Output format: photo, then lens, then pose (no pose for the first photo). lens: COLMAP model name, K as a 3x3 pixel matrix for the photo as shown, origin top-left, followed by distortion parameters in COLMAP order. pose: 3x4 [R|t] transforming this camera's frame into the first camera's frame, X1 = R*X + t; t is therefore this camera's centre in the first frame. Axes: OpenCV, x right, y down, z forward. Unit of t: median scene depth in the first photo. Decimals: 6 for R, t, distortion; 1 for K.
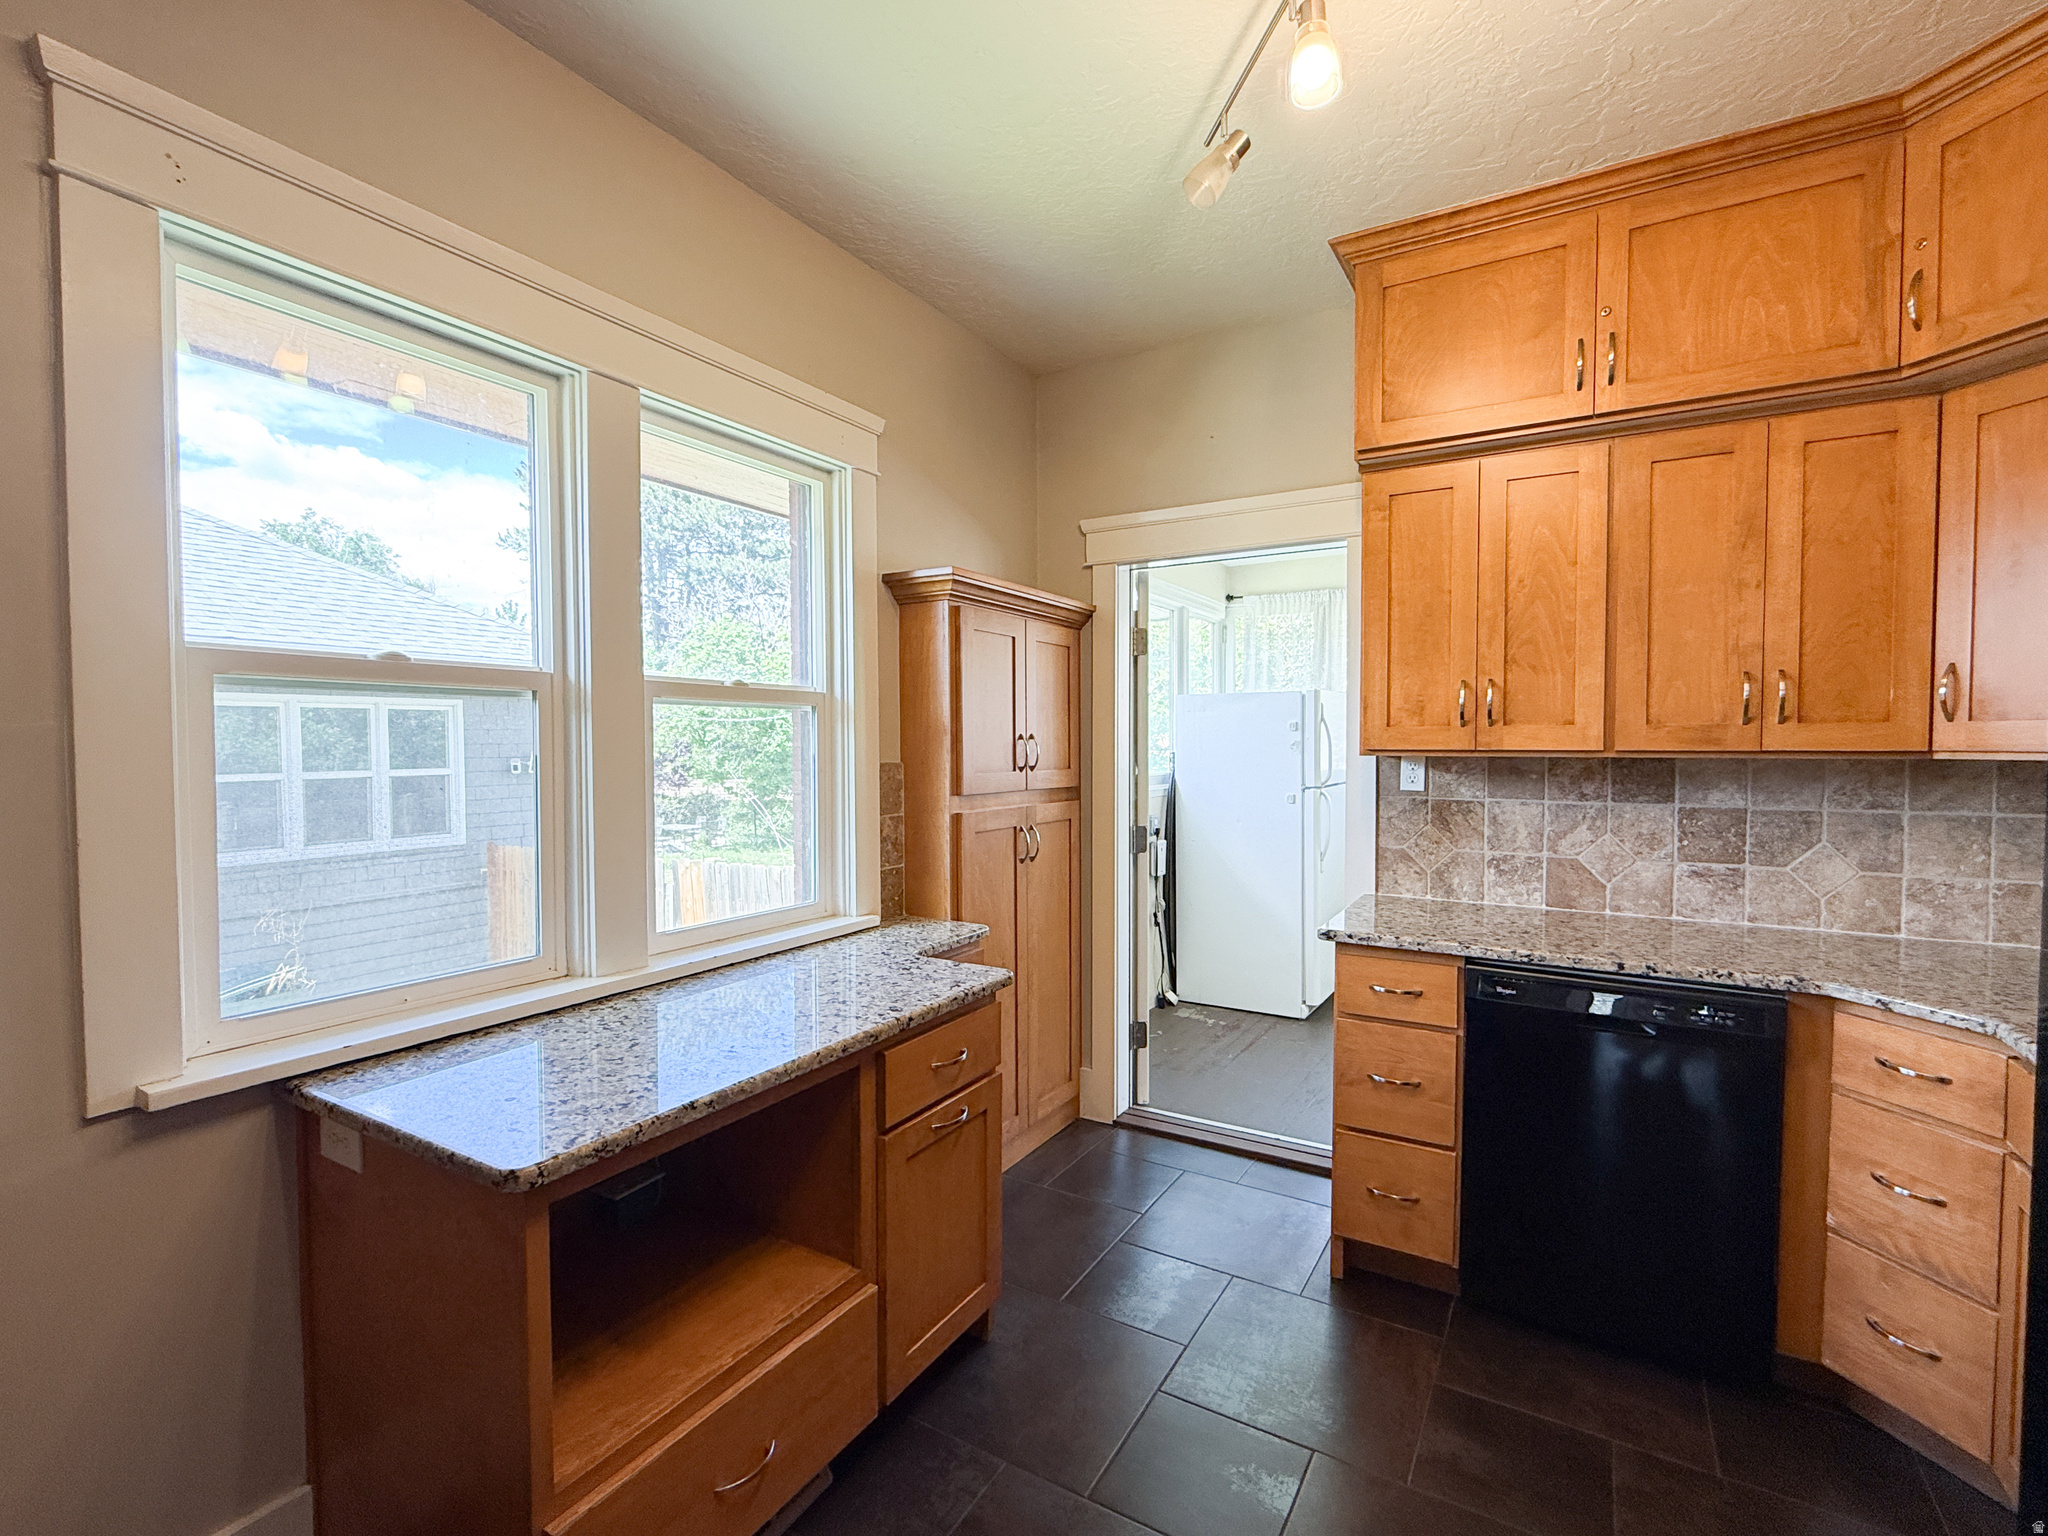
lens RADIAL K [[941.0, 0, 1018.5], [0, 941.0, 768.2], [0, 0, 1]] dist [-0.002267, -0.000133]
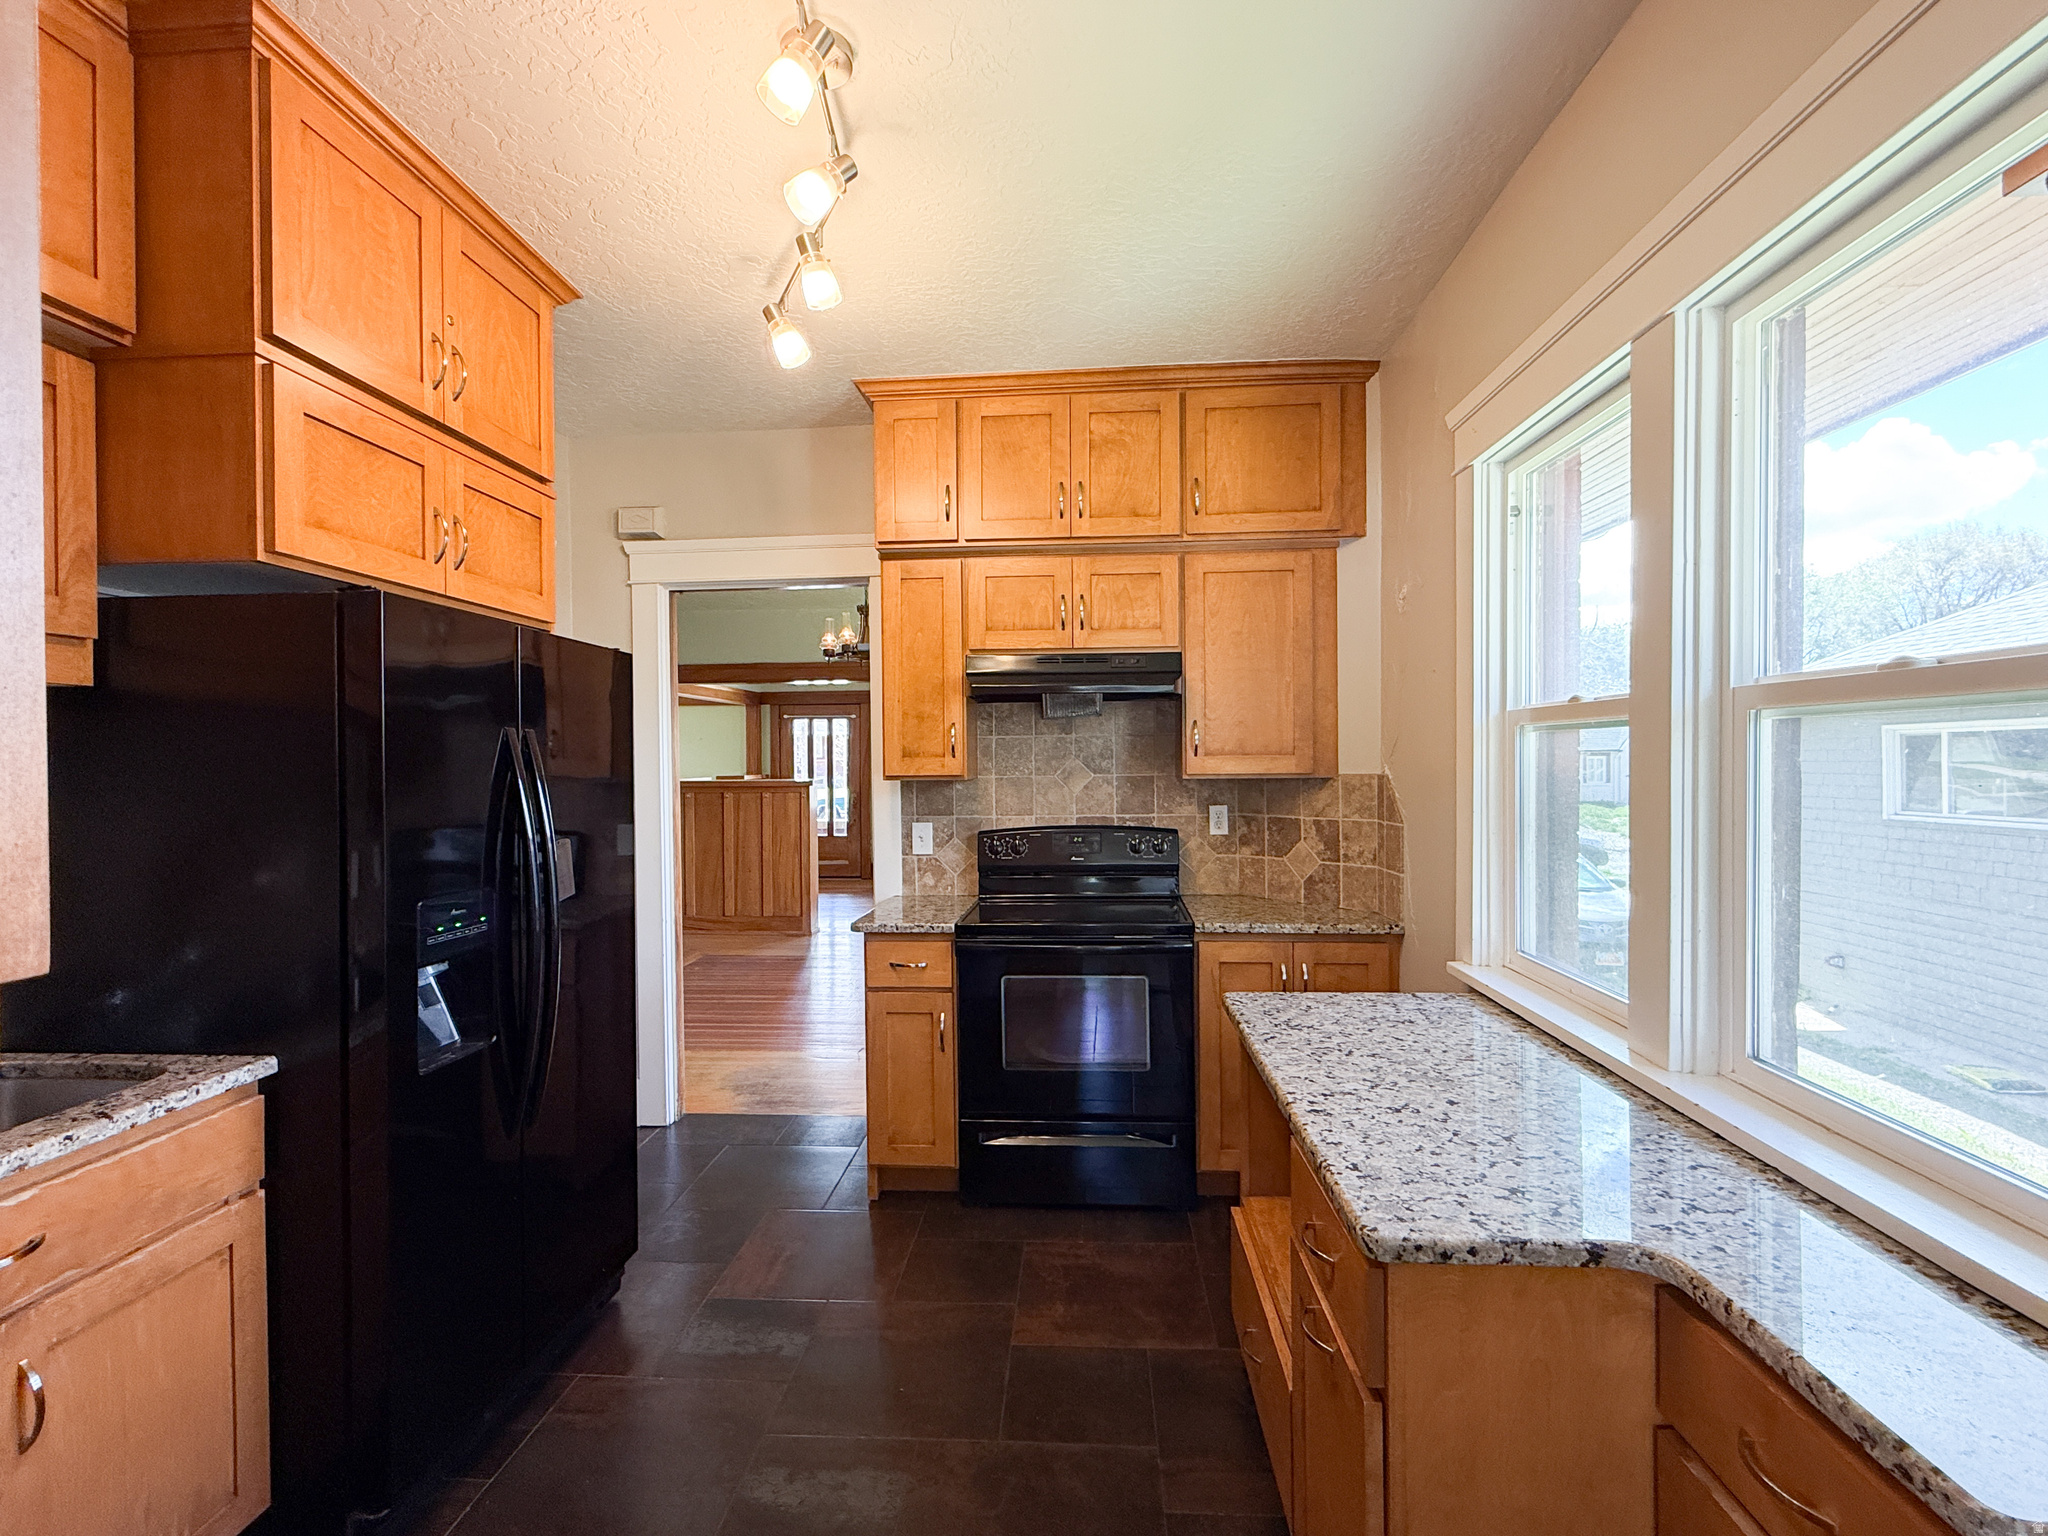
lens RADIAL K [[941.0, 0, 1019.6], [0, 941.0, 770.5], [0, 0, 1]] dist [-0.002267, -0.000133]
pose [[-0.892418, 0.005941, -0.451171, 0.452475], [-0.008876, 0.999489, 0.030716, -0.052927], [0.451122, 0.031416, -0.891909, 1.599844]]
